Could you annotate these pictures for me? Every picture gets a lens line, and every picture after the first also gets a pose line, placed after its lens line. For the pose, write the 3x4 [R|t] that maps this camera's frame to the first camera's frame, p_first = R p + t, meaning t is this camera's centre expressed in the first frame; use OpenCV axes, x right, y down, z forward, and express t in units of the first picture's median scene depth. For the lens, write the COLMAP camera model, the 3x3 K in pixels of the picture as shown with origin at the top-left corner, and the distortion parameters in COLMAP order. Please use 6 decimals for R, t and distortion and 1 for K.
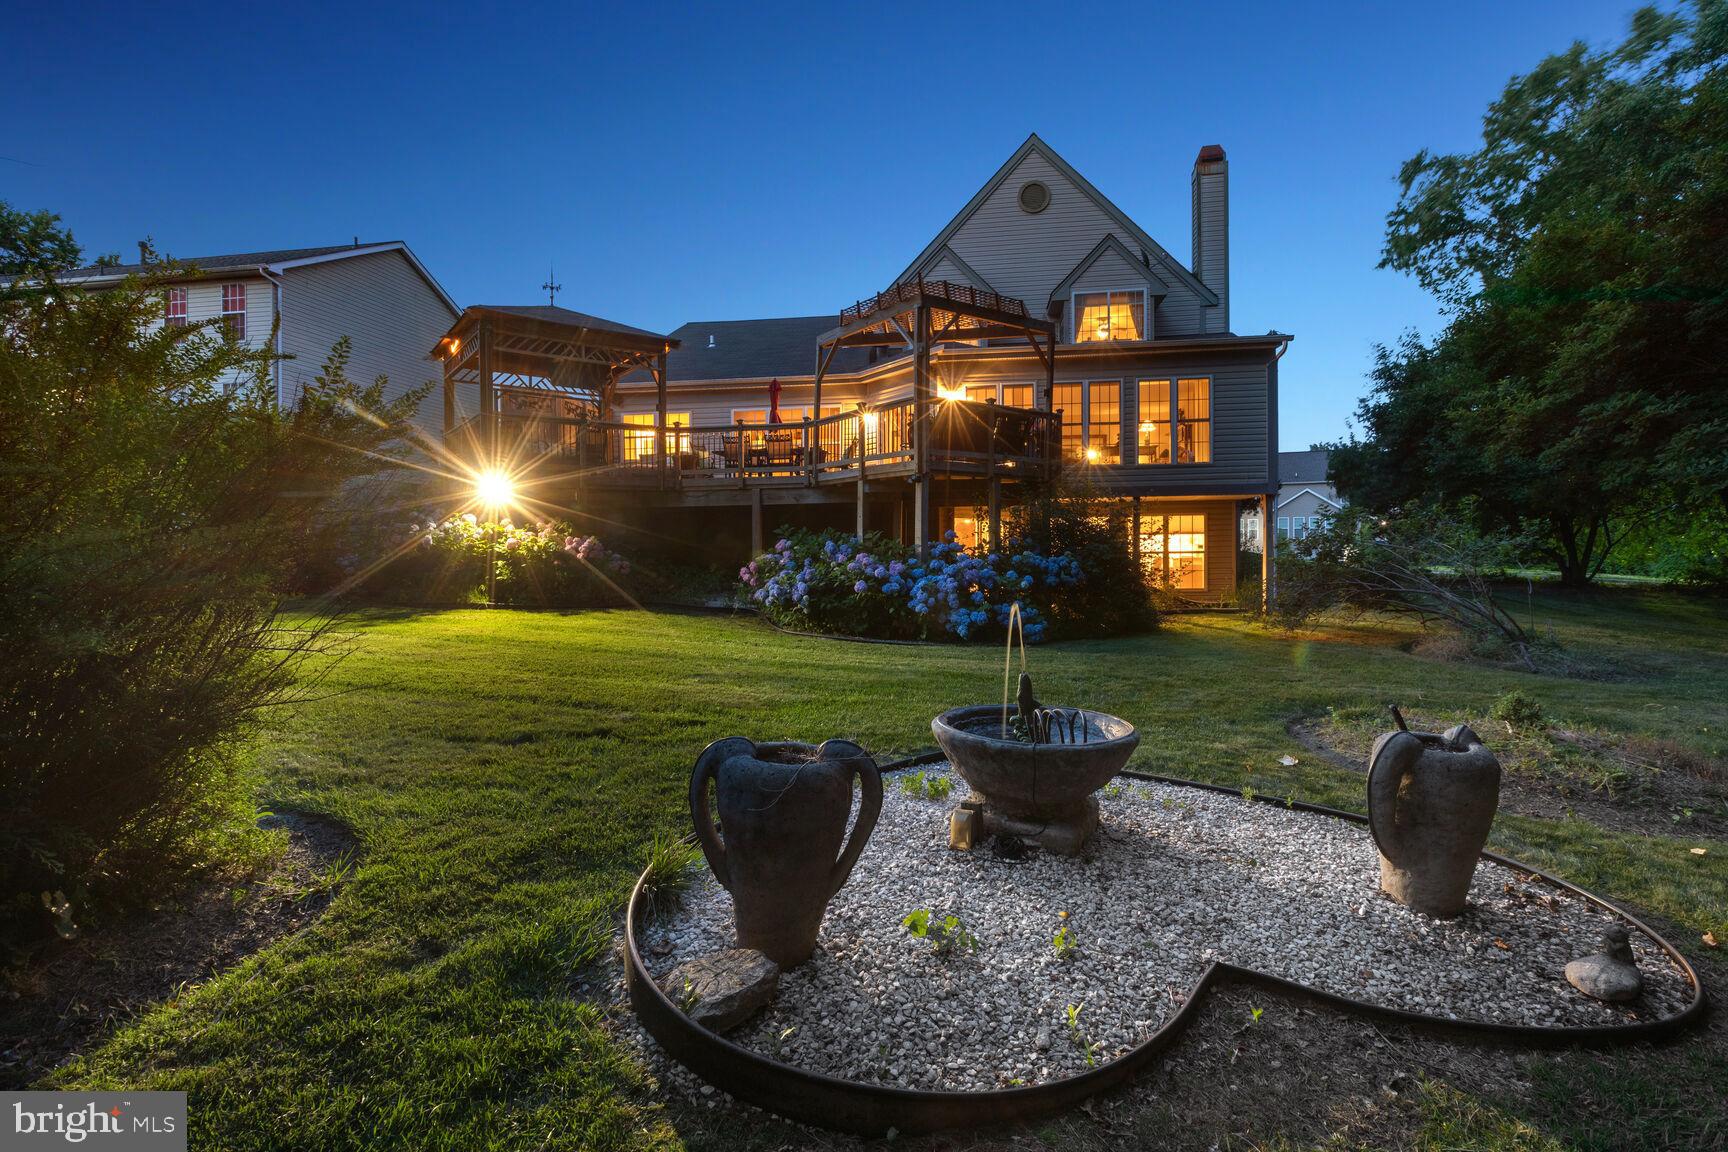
lens RADIAL K [[811.9, 0, 860.7], [0, 811.9, 537.9], [0, 0, 1]] dist [-0.001130, -0.000077]
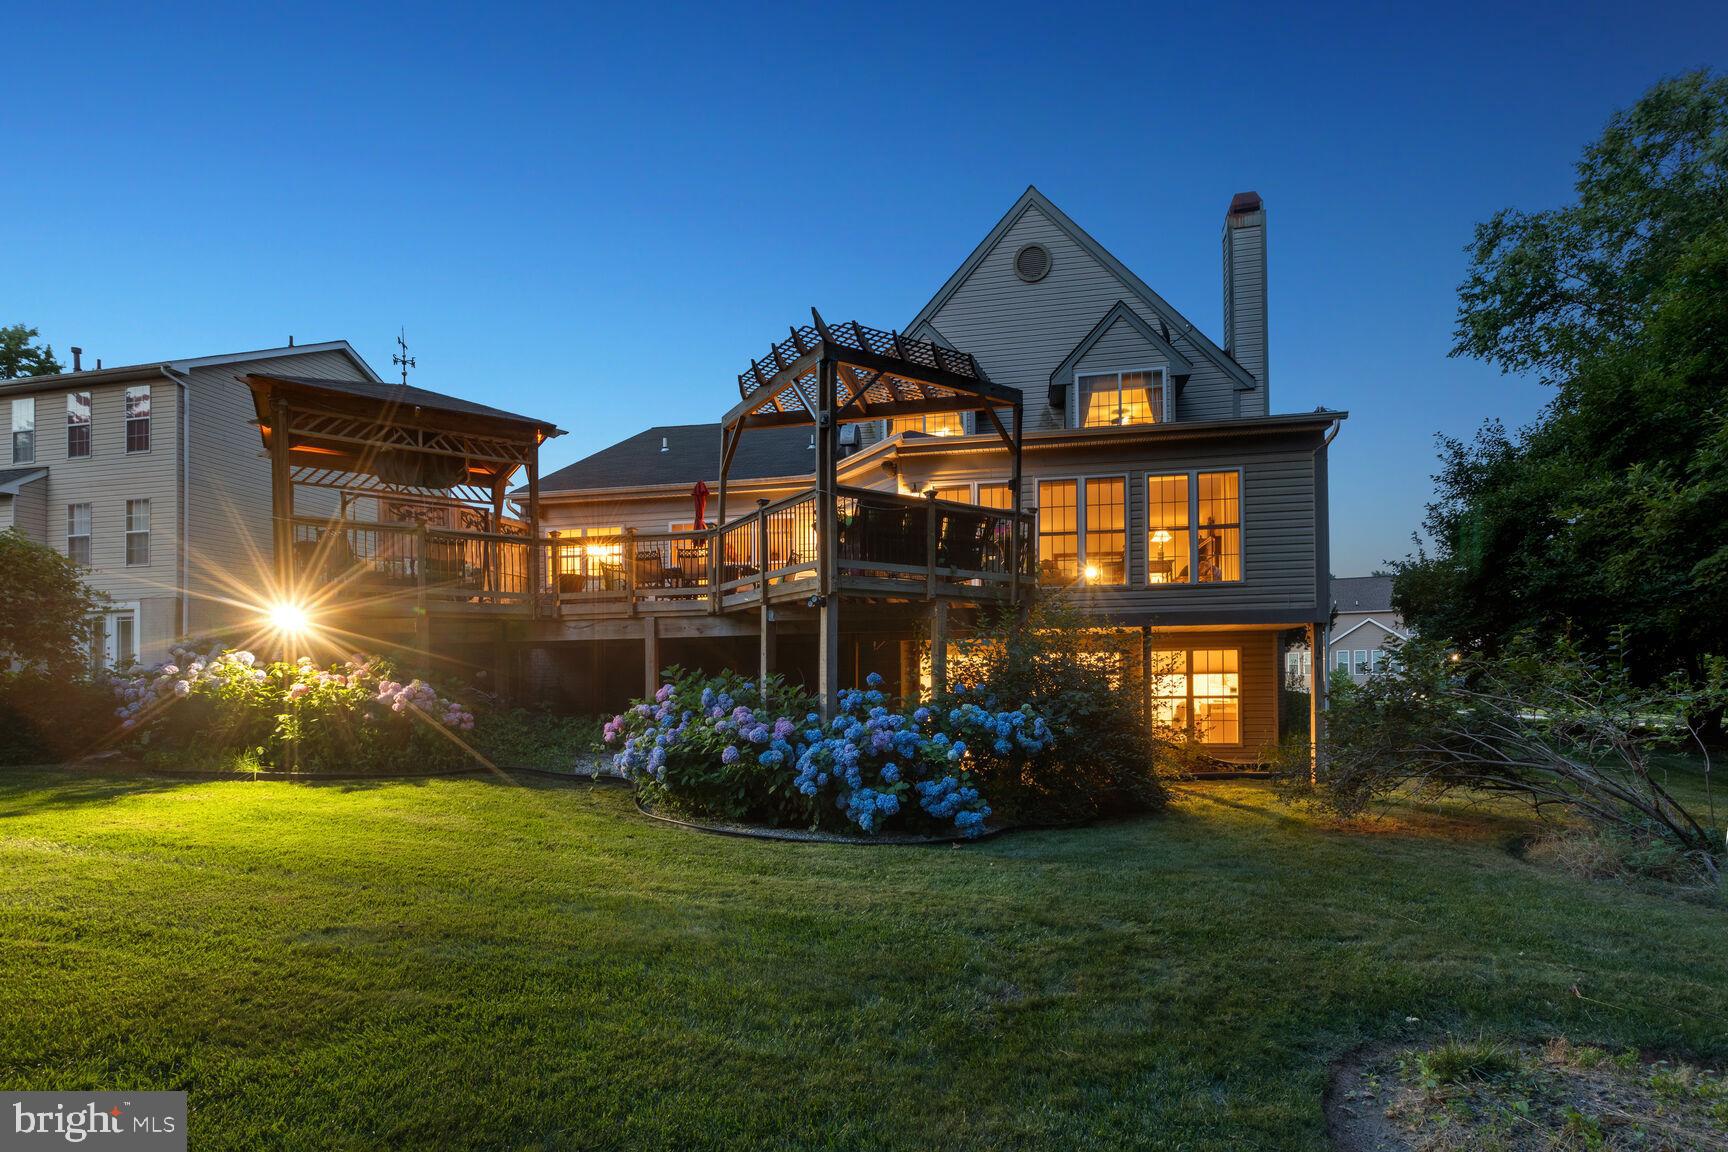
lens RADIAL K [[917.0, 0, 867.3], [0, 917.0, 660.1], [0, 0, 1]] dist [0.001240, -0.000006]
pose [[0.999996, -0.002102, 0.002050, 0.073206], [0.002134, 0.999874, -0.015708, -0.005662], [-0.002017, 0.015712, 0.999875, 0.131604]]
